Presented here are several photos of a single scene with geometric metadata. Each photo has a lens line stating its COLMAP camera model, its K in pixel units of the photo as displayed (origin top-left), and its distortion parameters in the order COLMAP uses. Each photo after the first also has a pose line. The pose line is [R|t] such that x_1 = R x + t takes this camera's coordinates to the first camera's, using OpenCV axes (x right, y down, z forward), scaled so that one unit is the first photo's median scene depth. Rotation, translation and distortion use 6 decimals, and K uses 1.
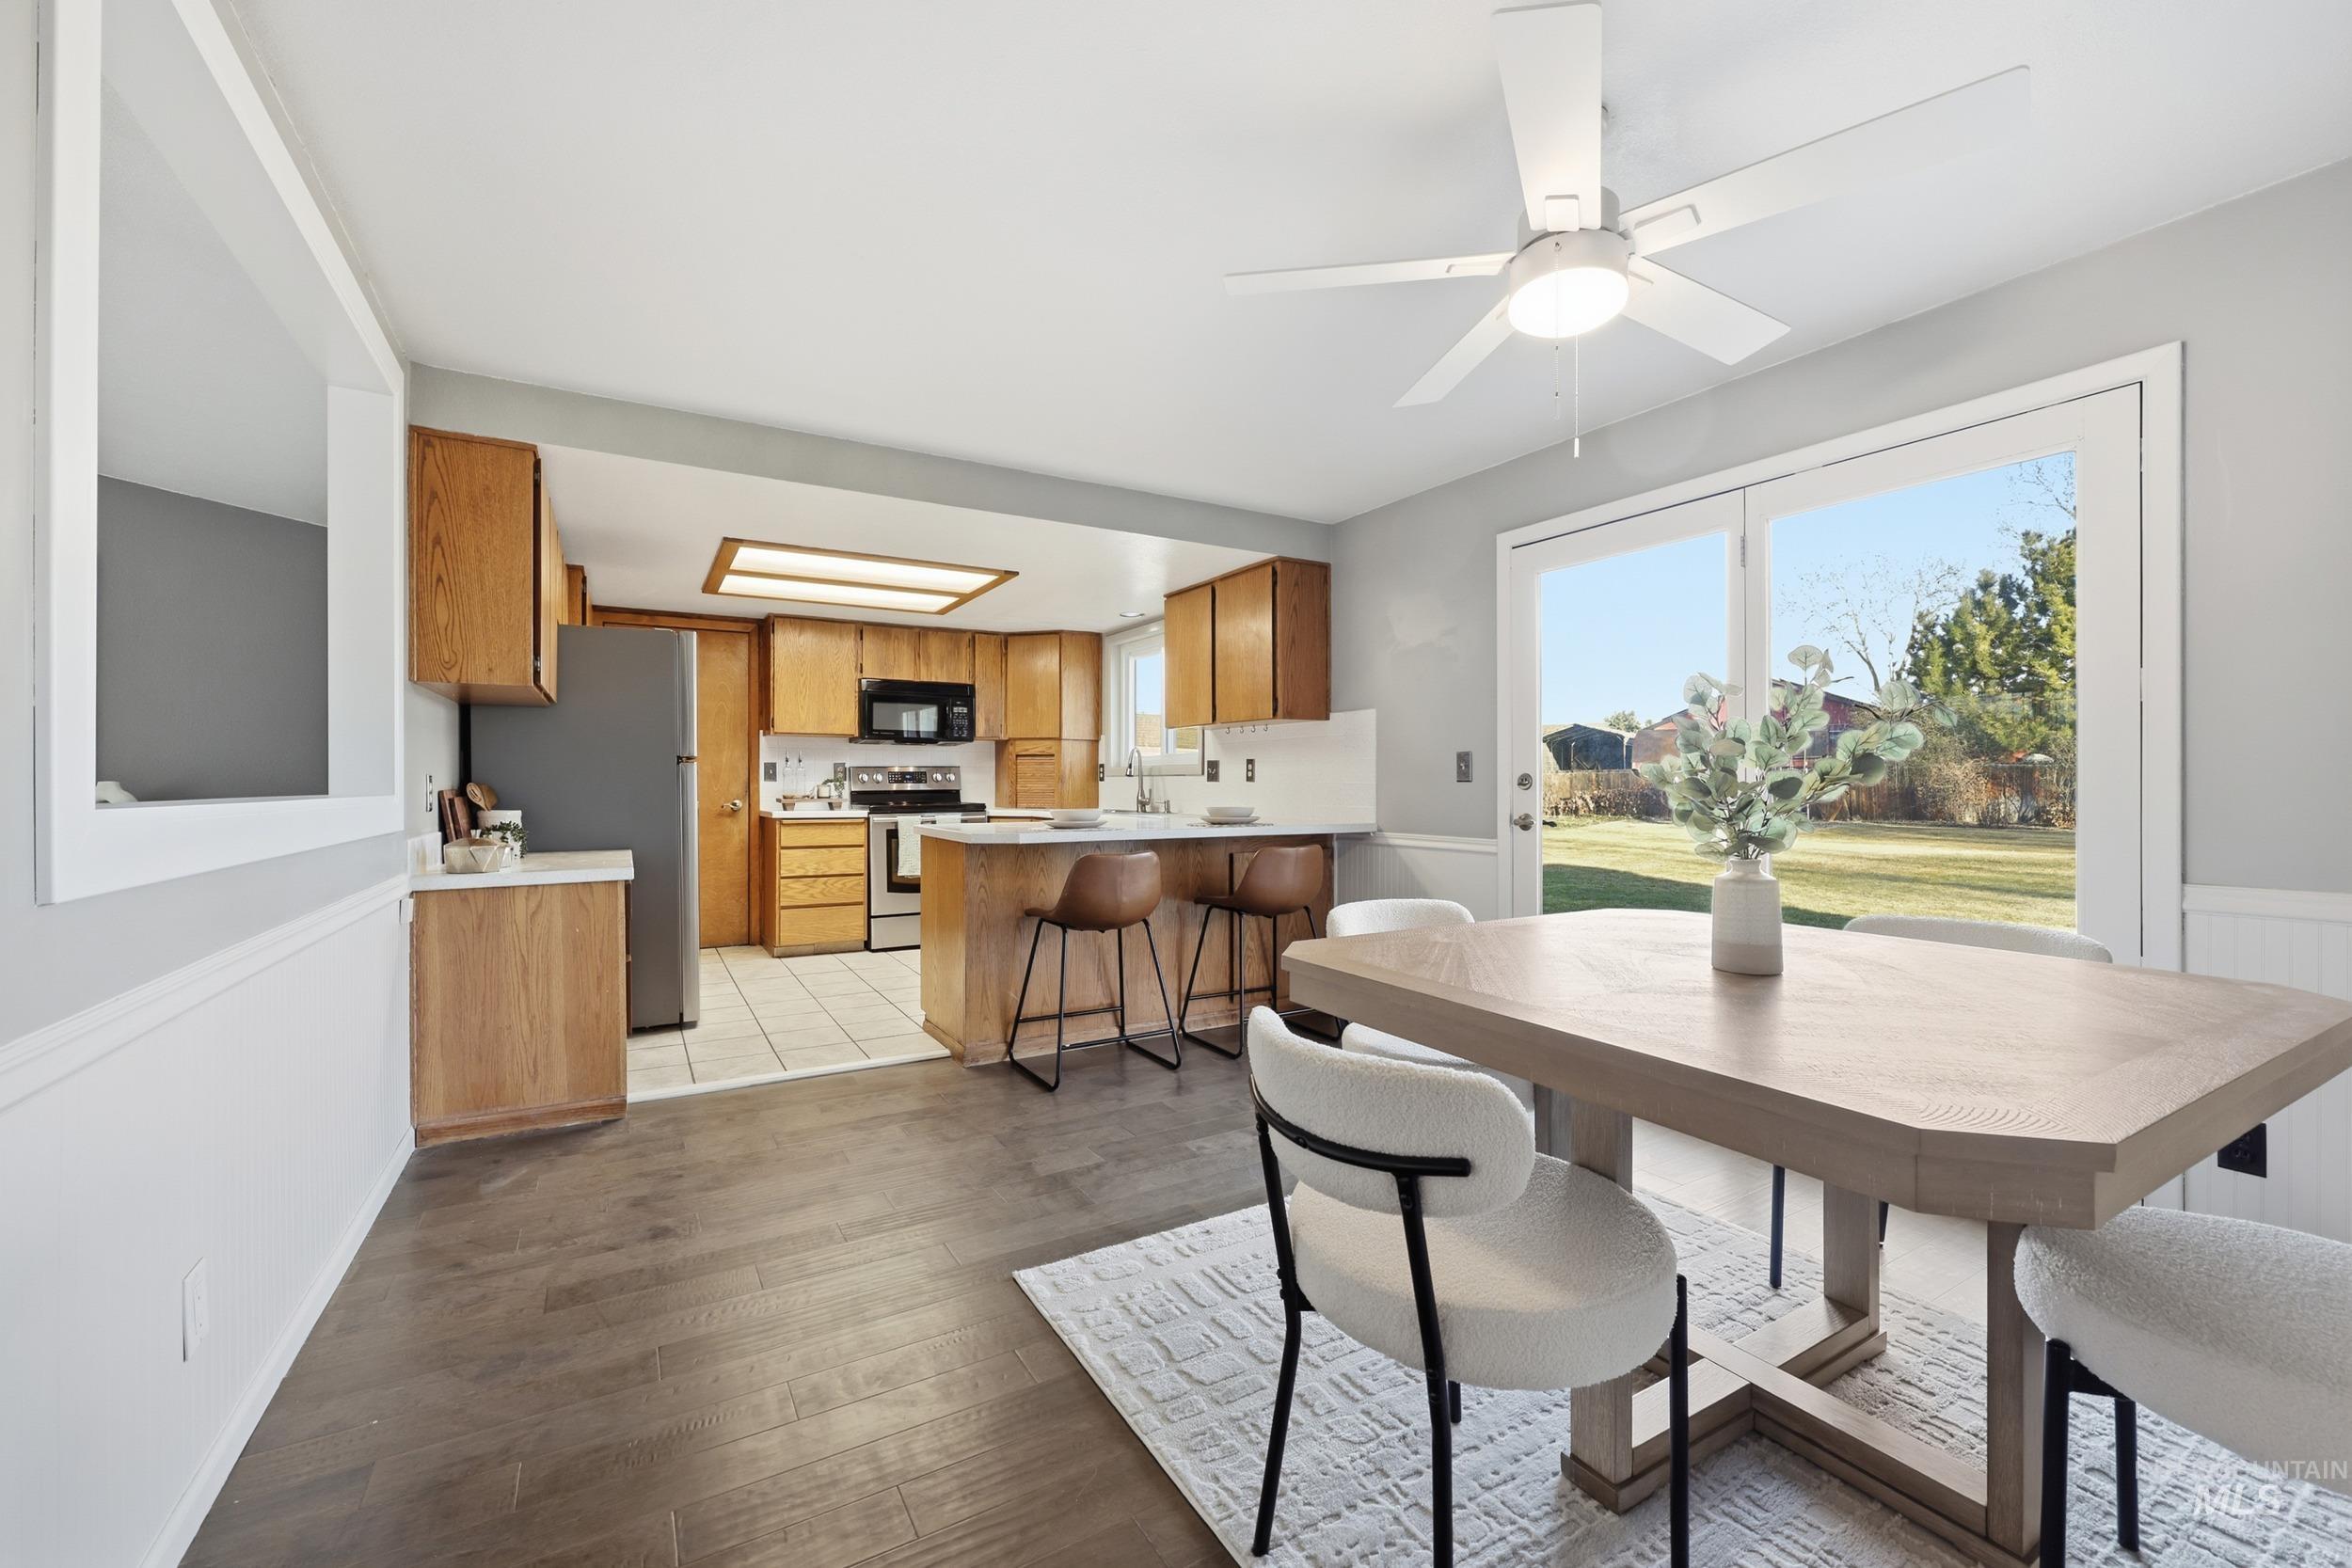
lens RADIAL K [[952.7, 0, 1176.0], [0, 952.7, 784.0], [0, 0, 1]] dist [-0.000482, -0.000896]
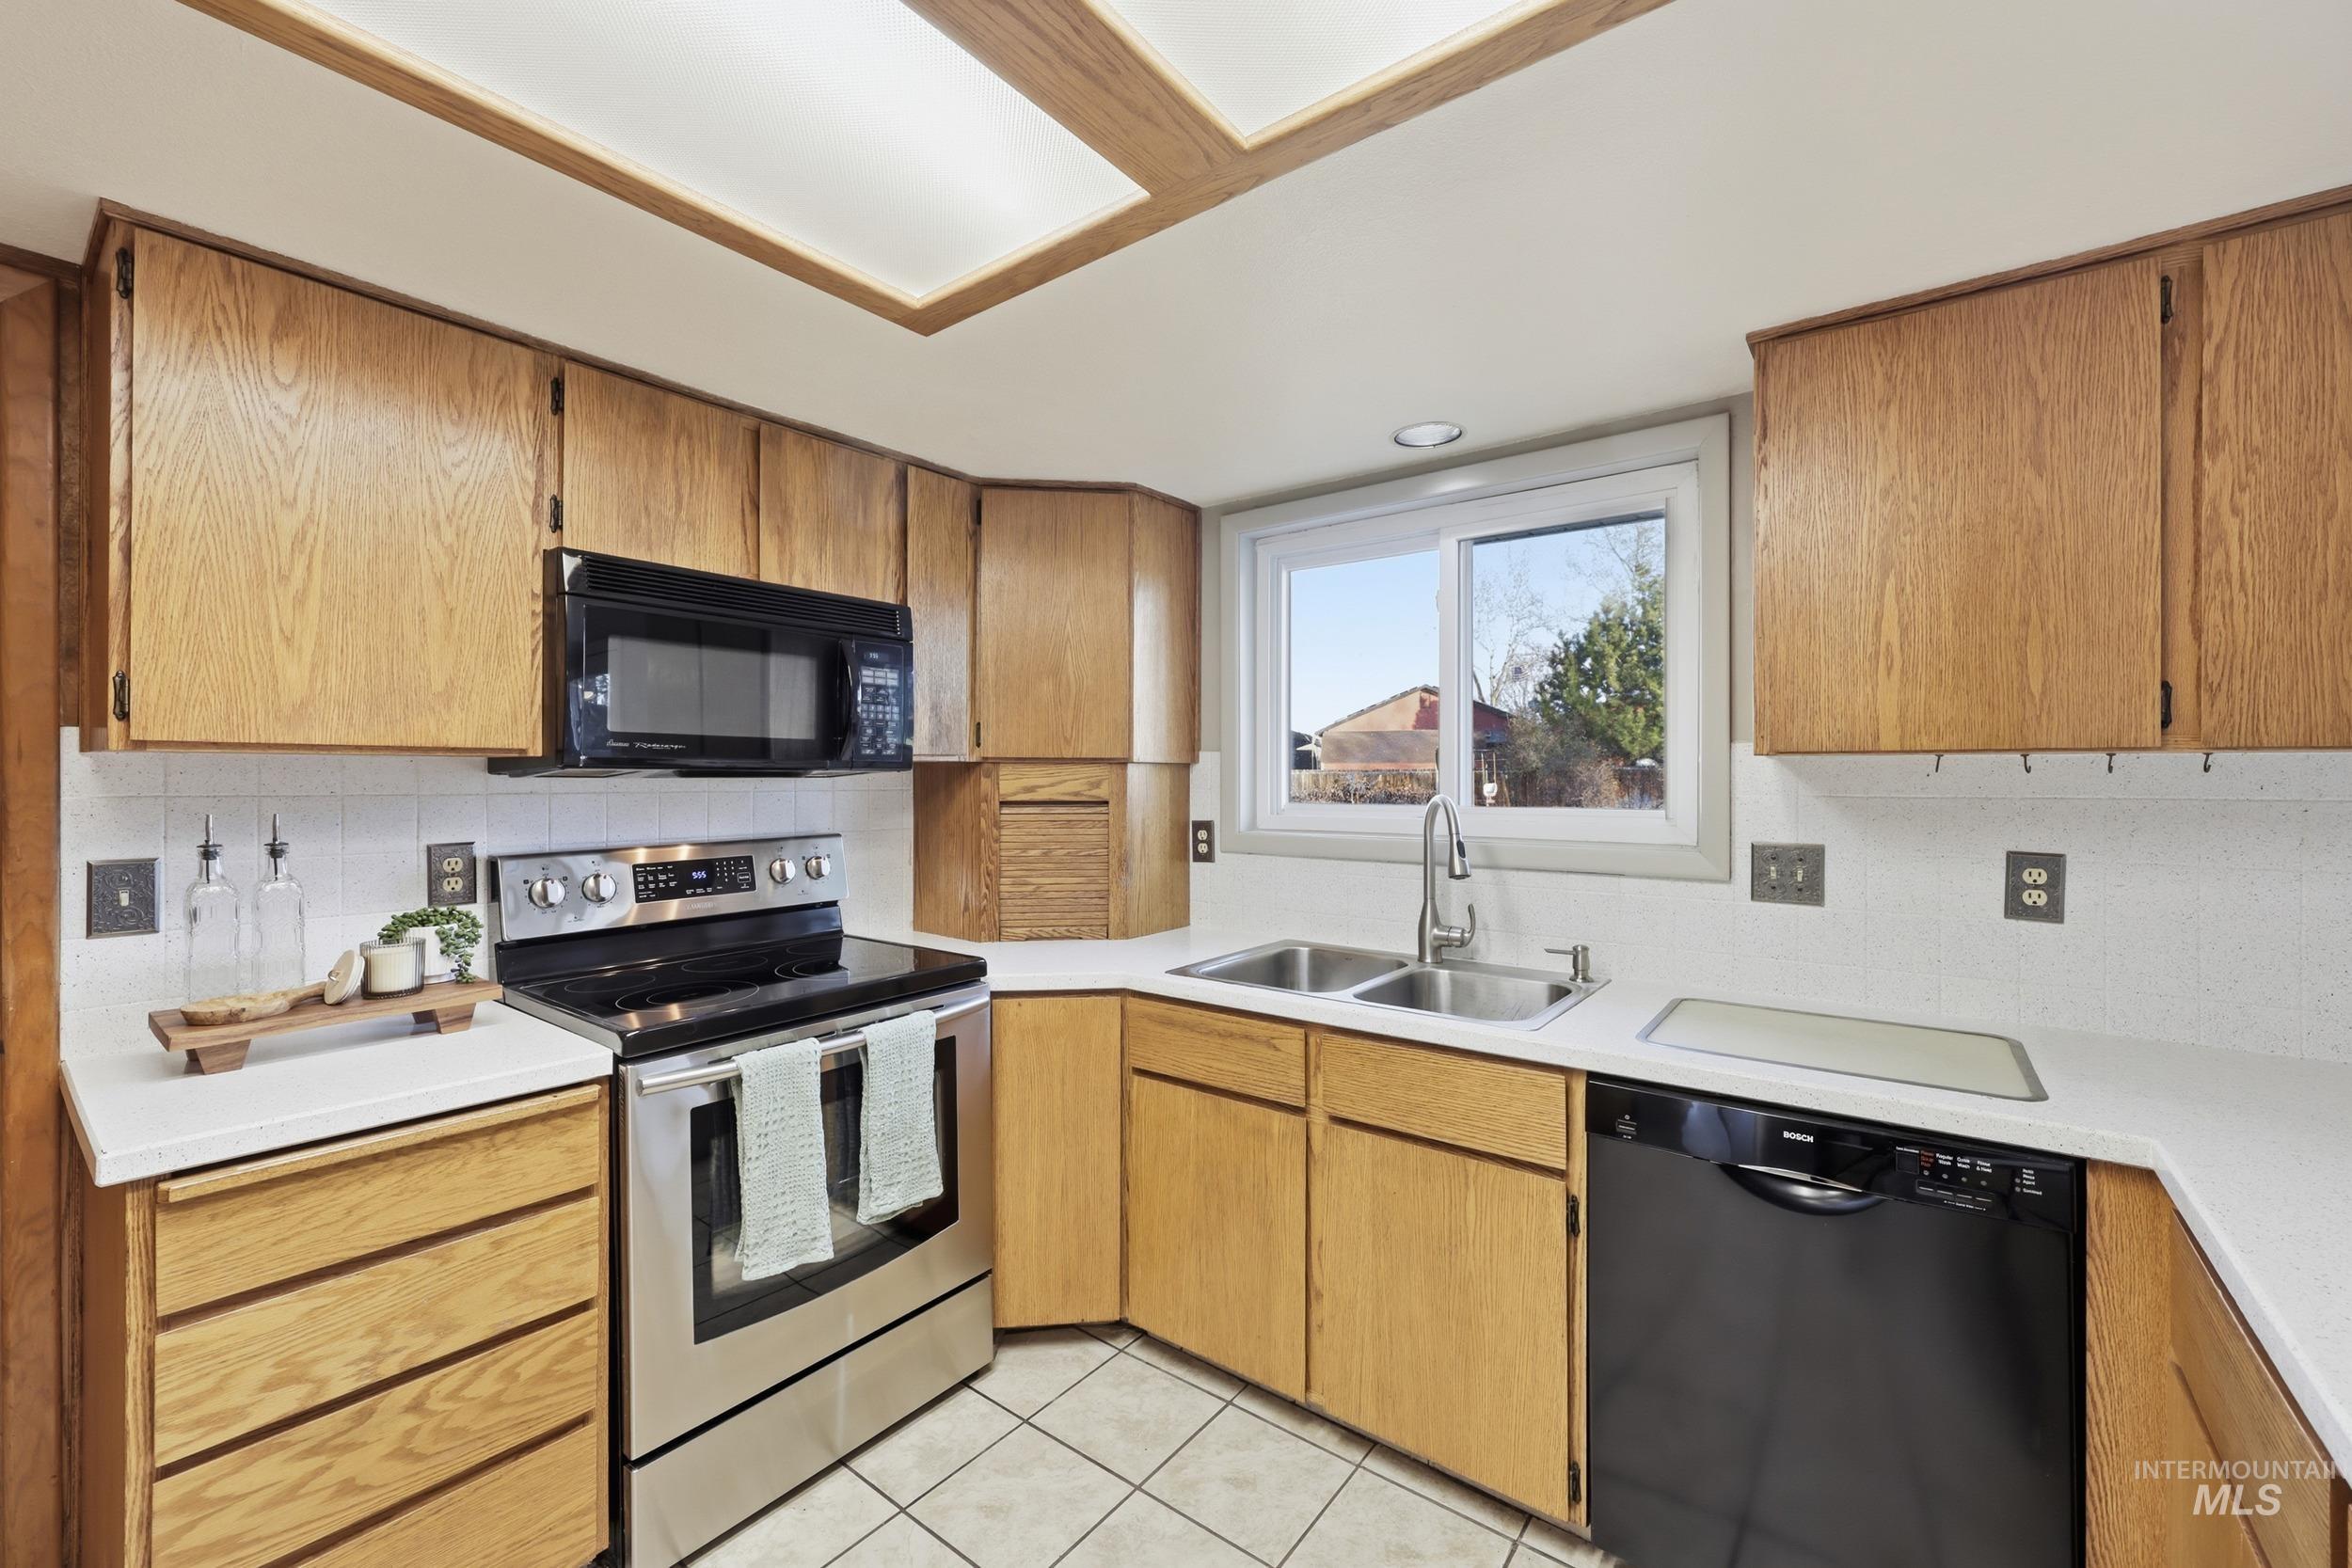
lens RADIAL K [[949.0, 0, 1175.5], [0, 949.0, 775.1], [0, 0, 1]] dist [0.000157, -0.000246]
pose [[0.926312, 0.000132, 0.376757, -0.349174], [0.001066, 0.999995, -0.002971, -0.056985], [-0.376756, 0.003154, 0.926307, 0.880200]]
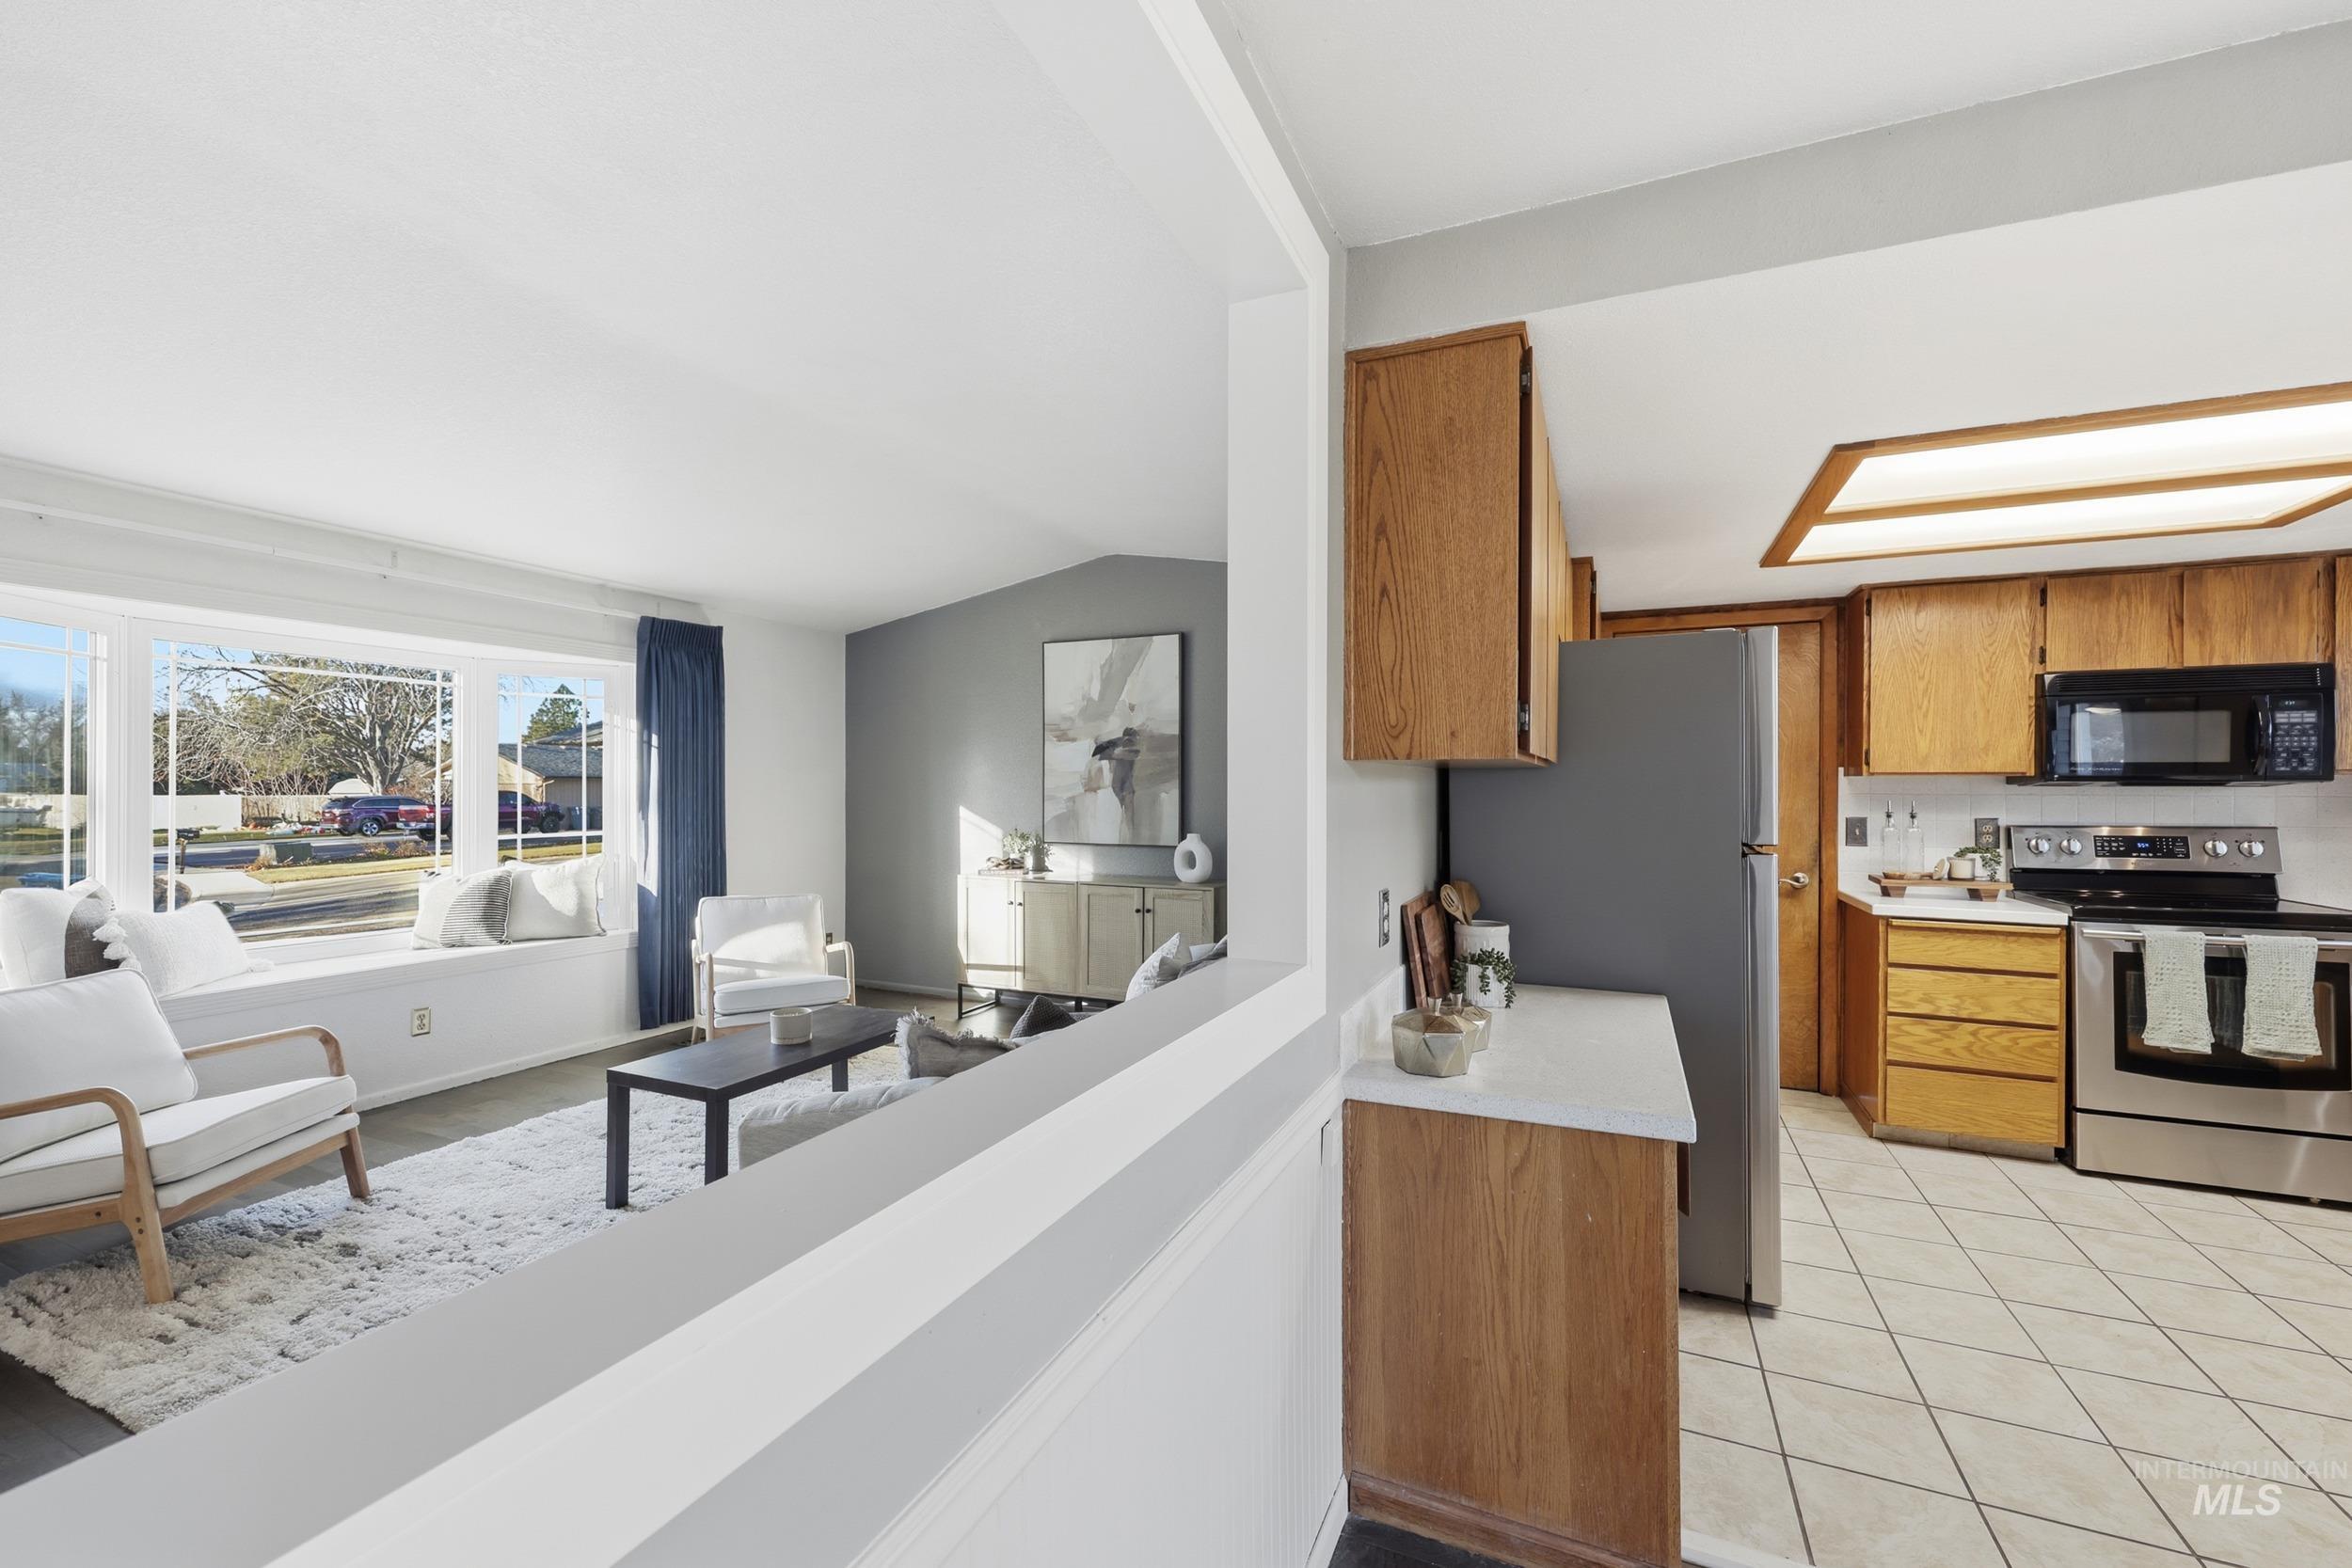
lens RADIAL K [[962.4, 0, 1176.3], [0, 962.4, 790.3], [0, 0, 1]] dist [0.000892, 0.000466]
pose [[0.577873, 0.003245, -0.816120, -0.209093], [-0.003082, 0.999994, 0.001794, -0.053213], [0.816121, 0.001479, 0.577879, 0.323299]]
